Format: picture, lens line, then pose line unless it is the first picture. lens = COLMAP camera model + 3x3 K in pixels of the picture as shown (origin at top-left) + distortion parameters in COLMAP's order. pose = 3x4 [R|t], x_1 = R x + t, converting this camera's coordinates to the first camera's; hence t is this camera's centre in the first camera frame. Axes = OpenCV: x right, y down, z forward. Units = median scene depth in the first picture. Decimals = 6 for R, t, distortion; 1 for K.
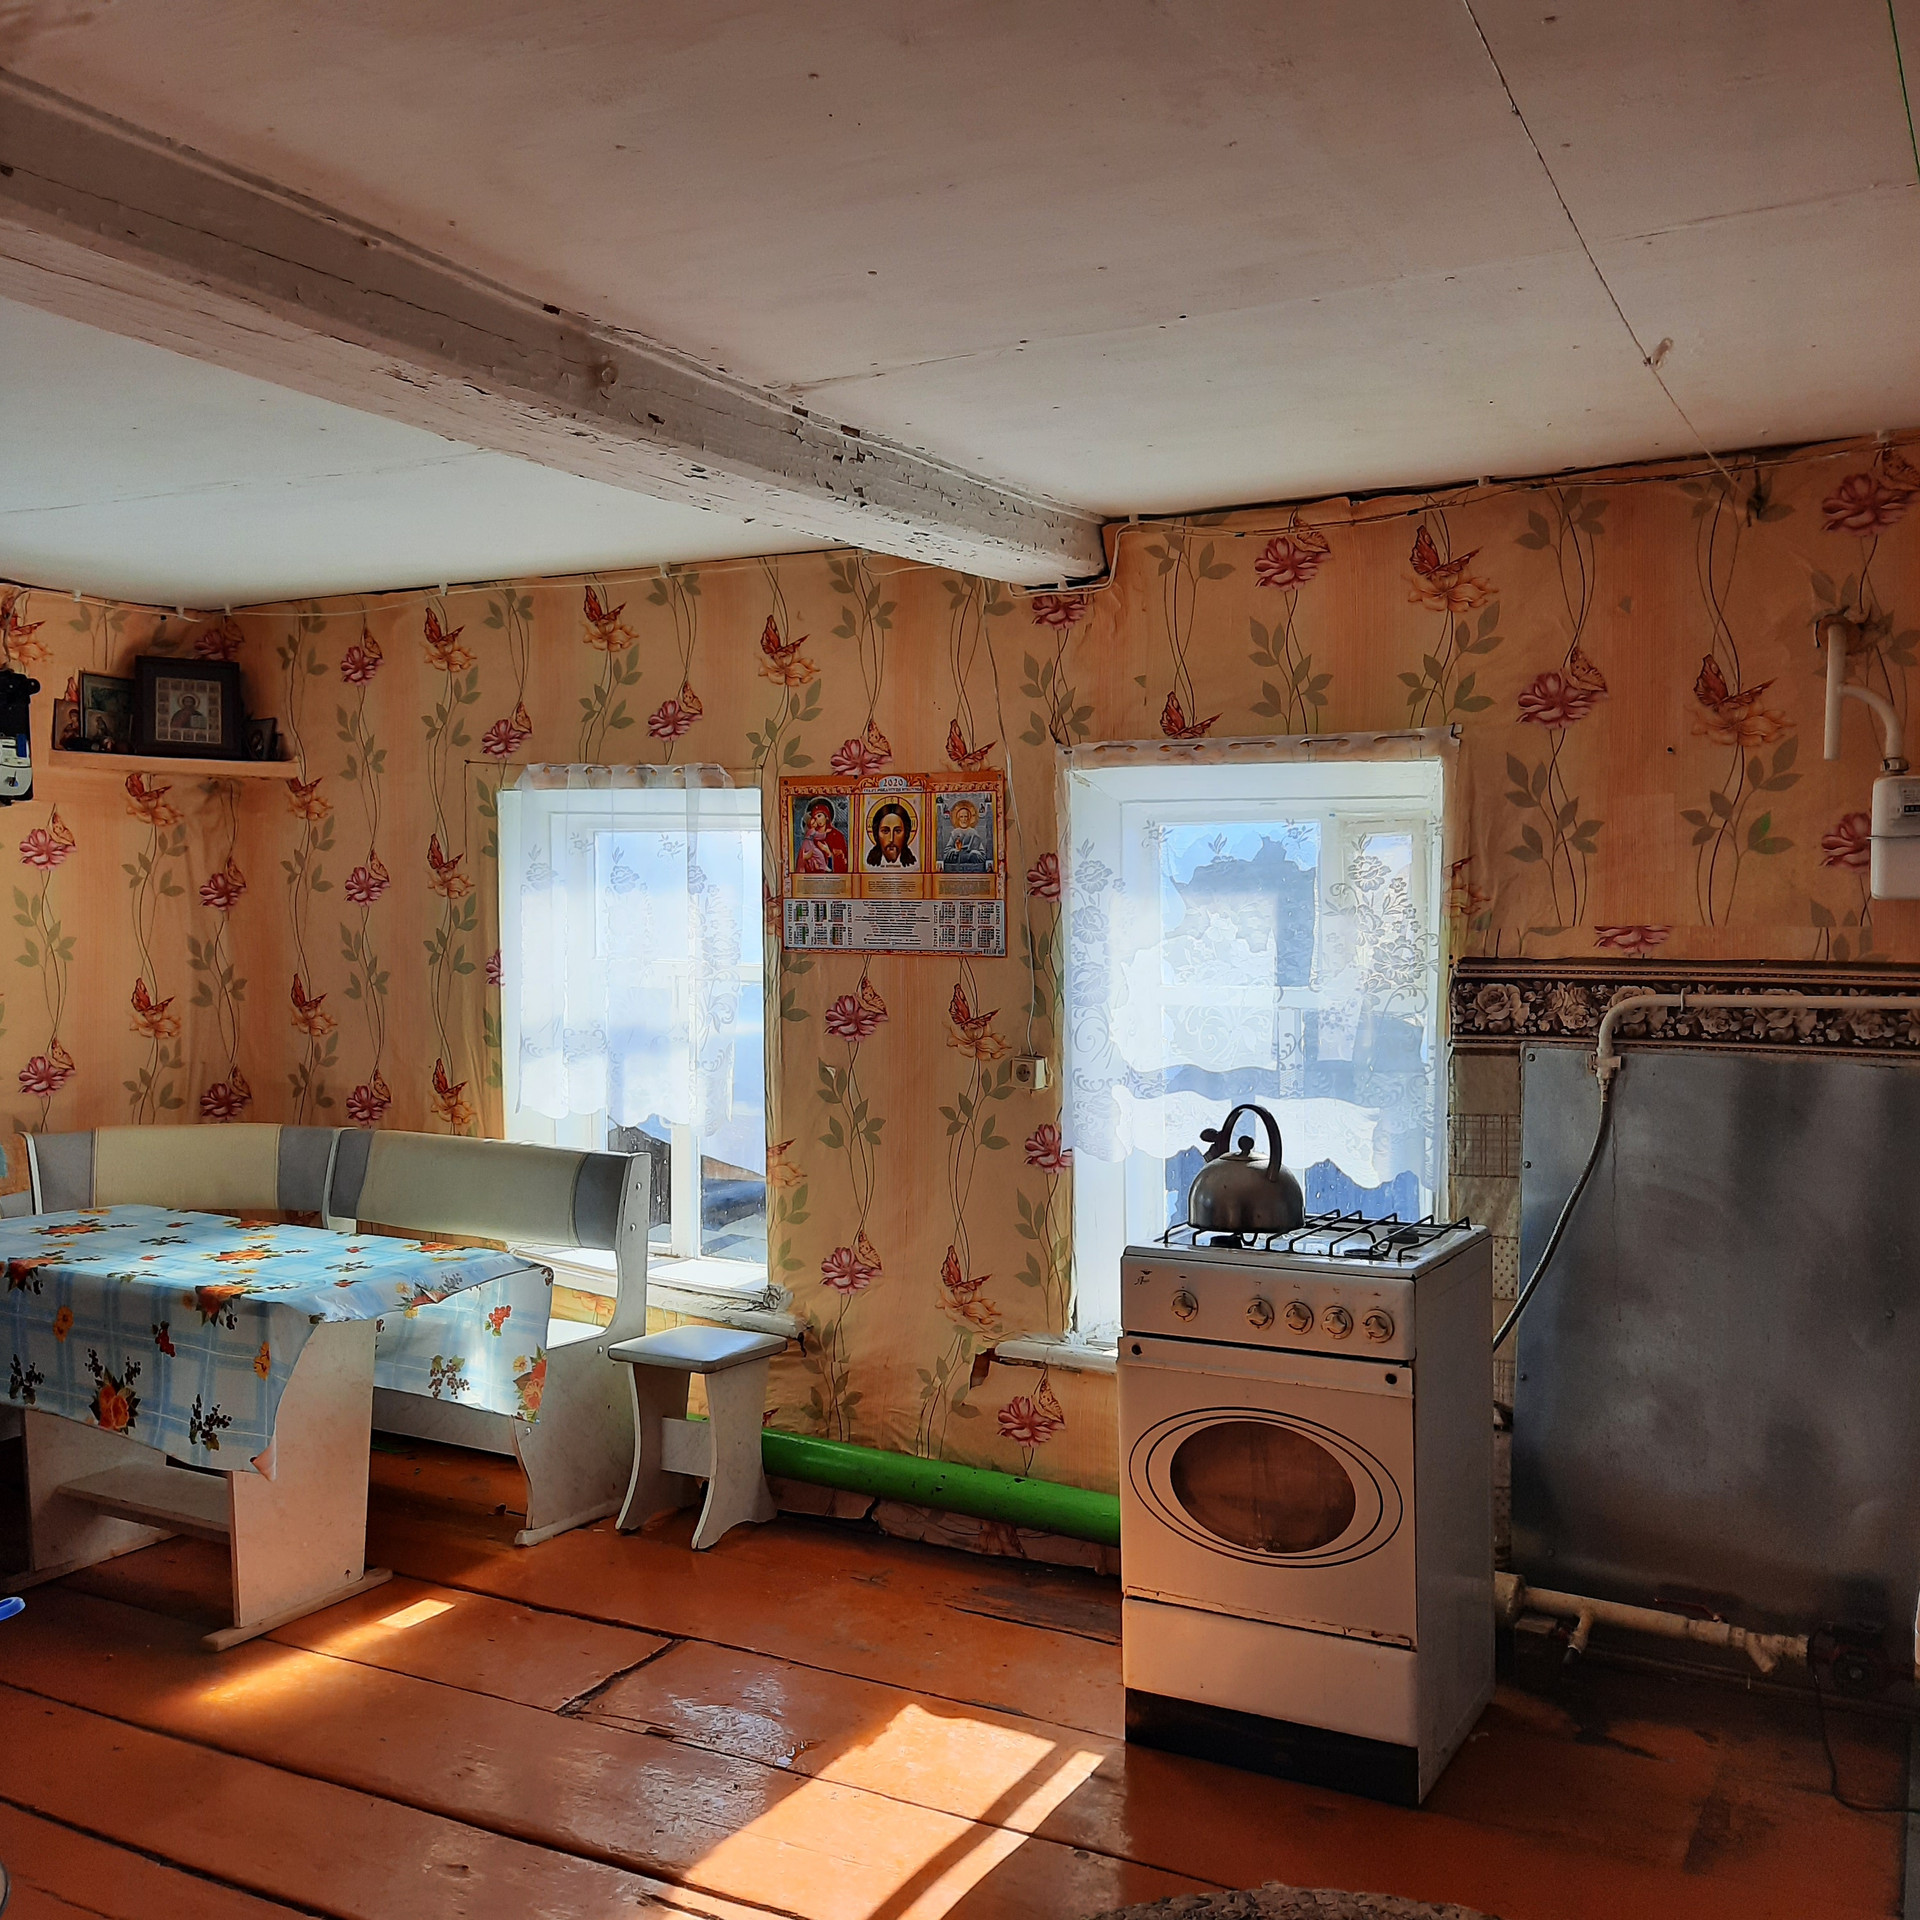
lens RADIAL K [[1880.4, 0, 962.1], [0, 1880.4, 965.0], [0, 0, 1]] dist [0.060435, -0.067031]
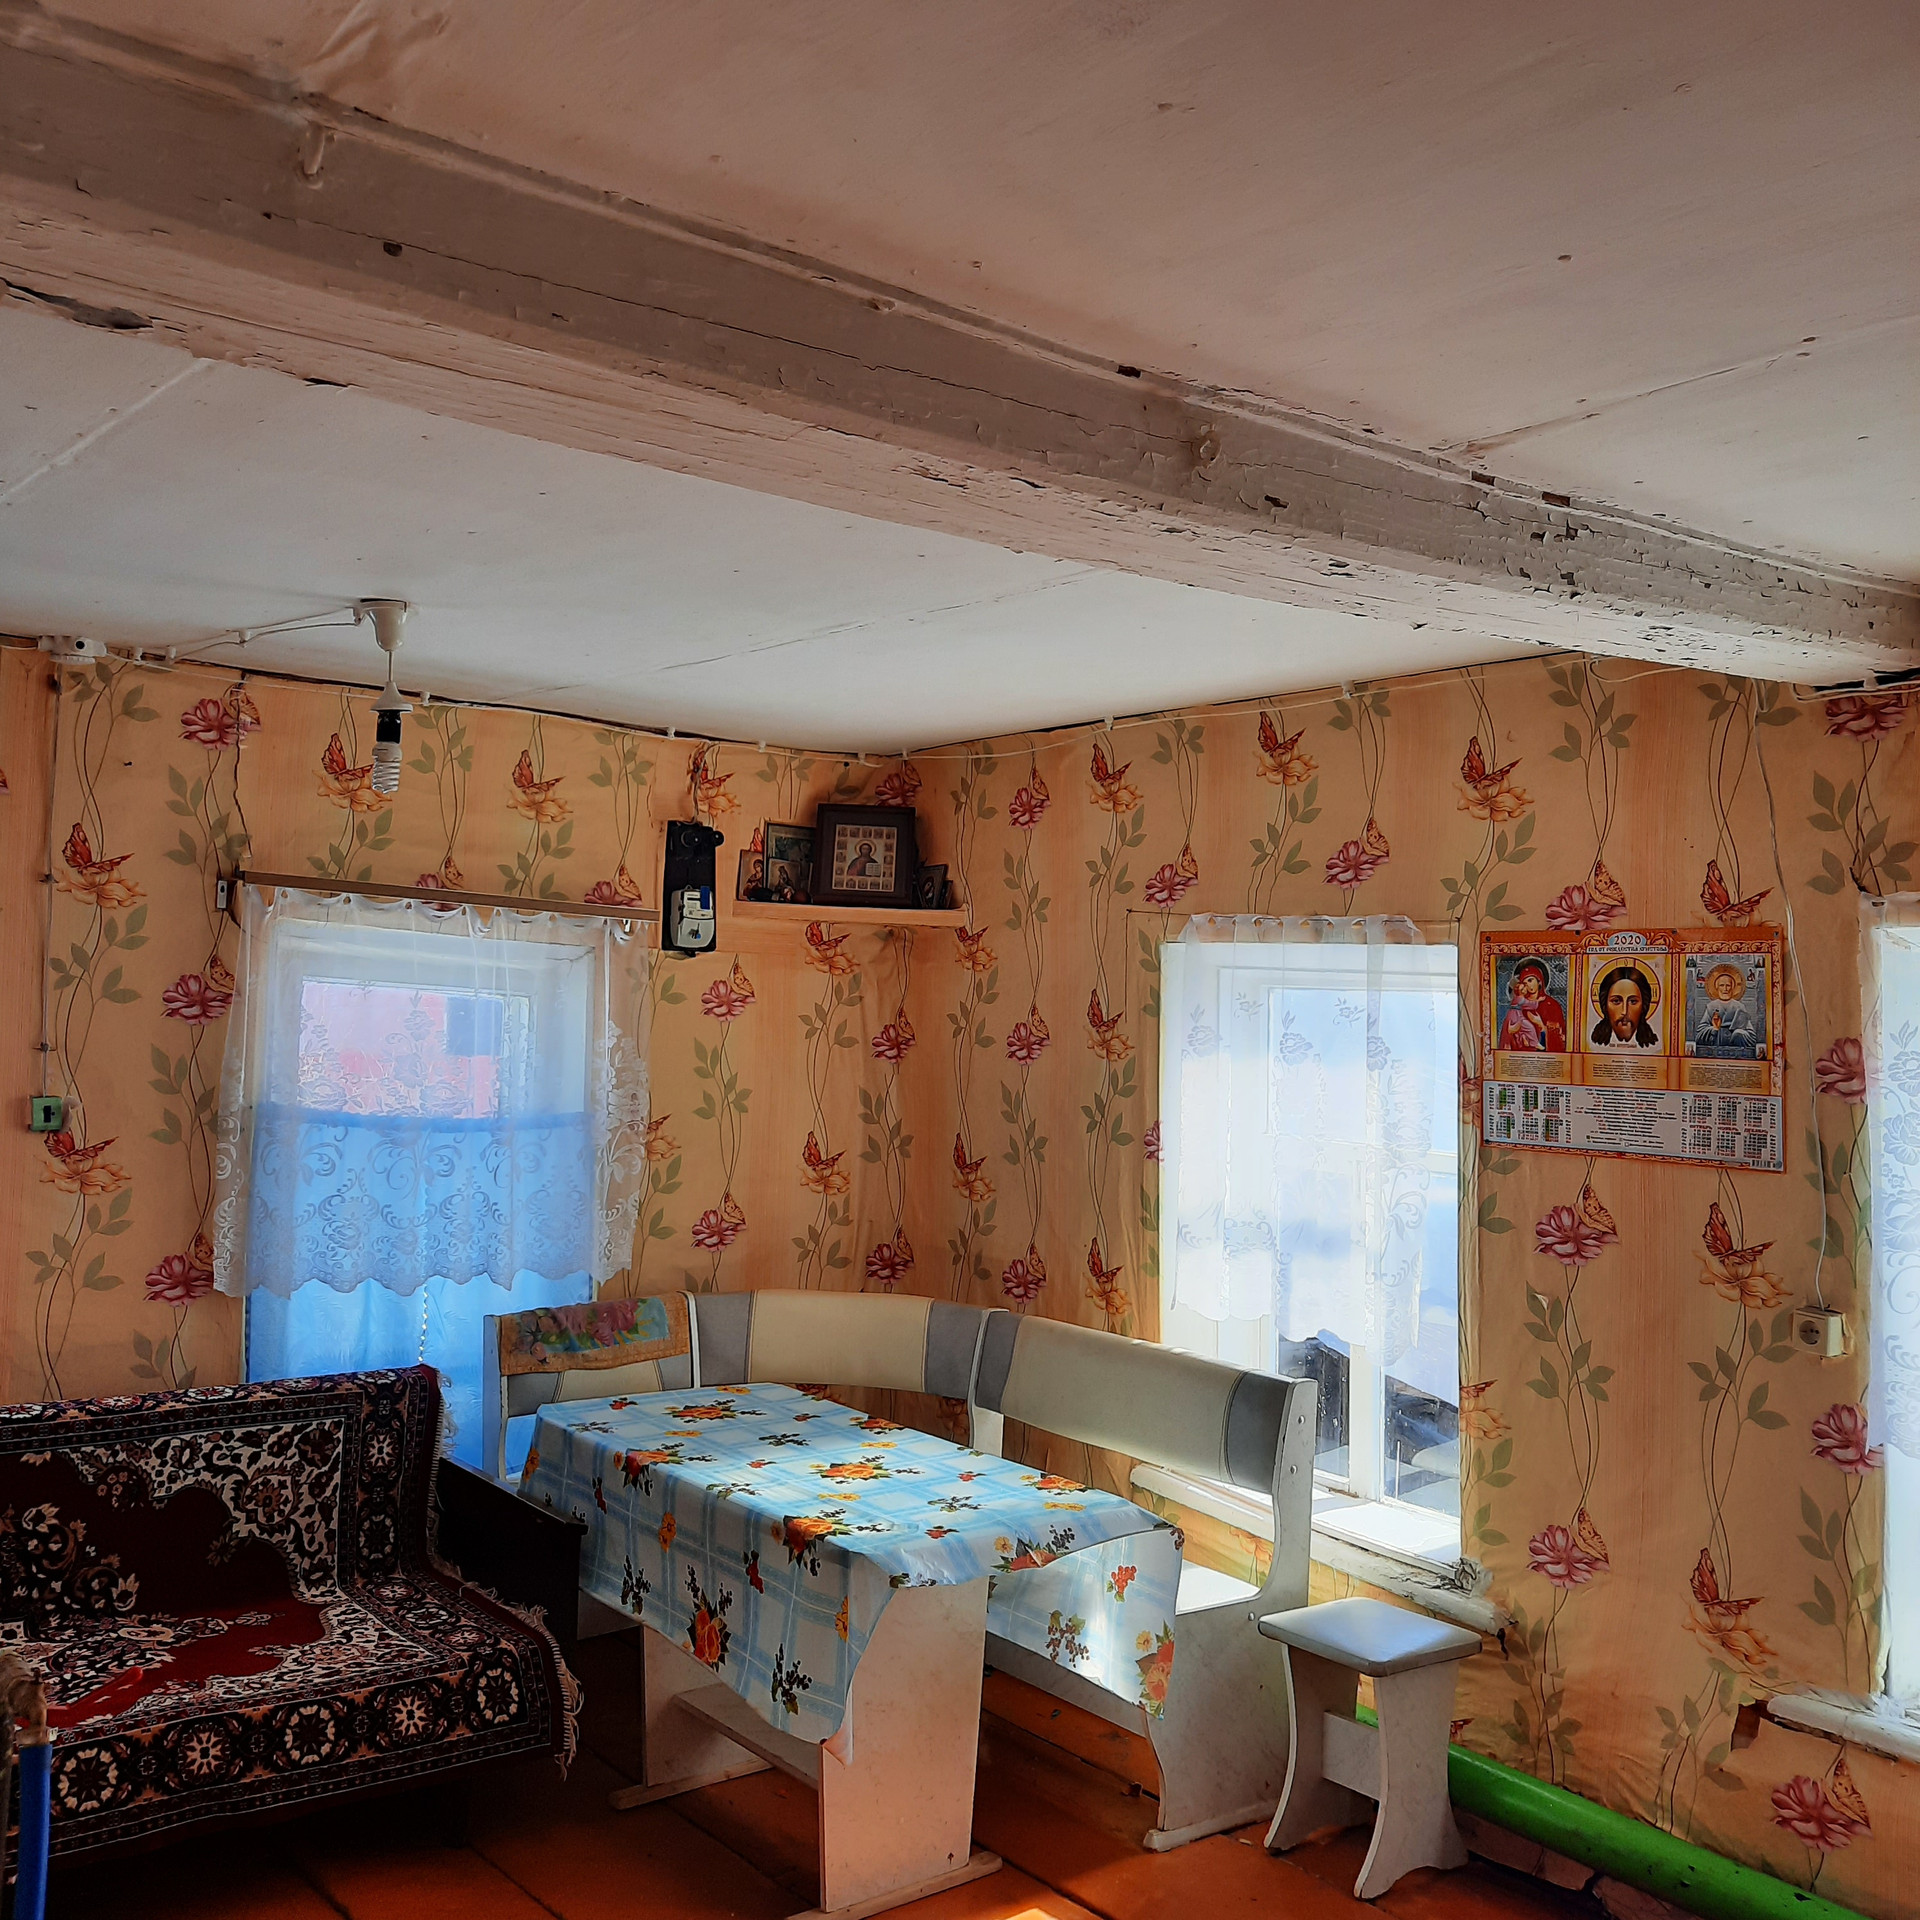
lens RADIAL K [[1880.4, 0, 962.1], [0, 1880.4, 965.0], [0, 0, 1]] dist [0.060435, -0.067031]
pose [[0.924615, 0.006867, -0.380842, 0.007493], [-0.029220, 0.998170, -0.052941, -0.036301], [0.379781, 0.060078, 0.923124, 0.160429]]
